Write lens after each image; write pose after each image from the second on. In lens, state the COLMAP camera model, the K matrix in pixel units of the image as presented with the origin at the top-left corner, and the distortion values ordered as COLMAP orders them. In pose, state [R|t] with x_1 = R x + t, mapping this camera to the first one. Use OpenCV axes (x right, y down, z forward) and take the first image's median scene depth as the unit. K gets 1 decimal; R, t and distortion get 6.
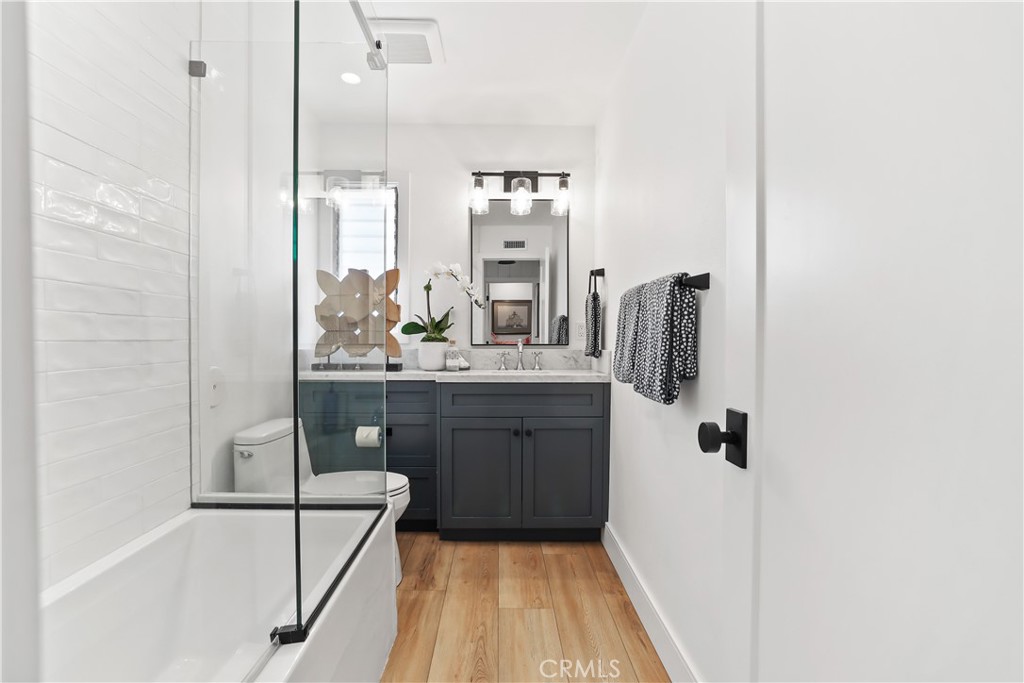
lens RADIAL K [[466.5, 0, 512.0], [0, 466.5, 341.5], [0, 0, 1]] dist [-0.000840, -0.000059]
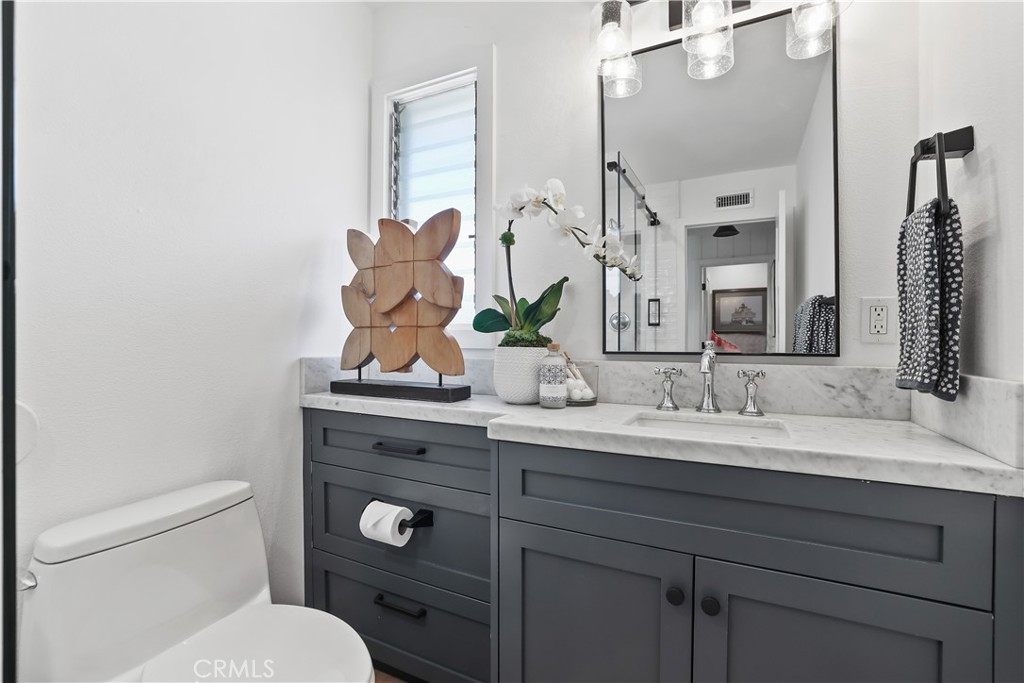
lens RADIAL K [[454.8, 0, 512.0], [0, 454.8, 341.5], [0, 0, 1]] dist [-0.035334, 0.000341]
pose [[0.885167, 0.001882, -0.465269, 0.052428], [-0.001173, 0.999998, 0.001811, -0.005357], [0.465272, -0.001057, 0.885167, 0.556946]]
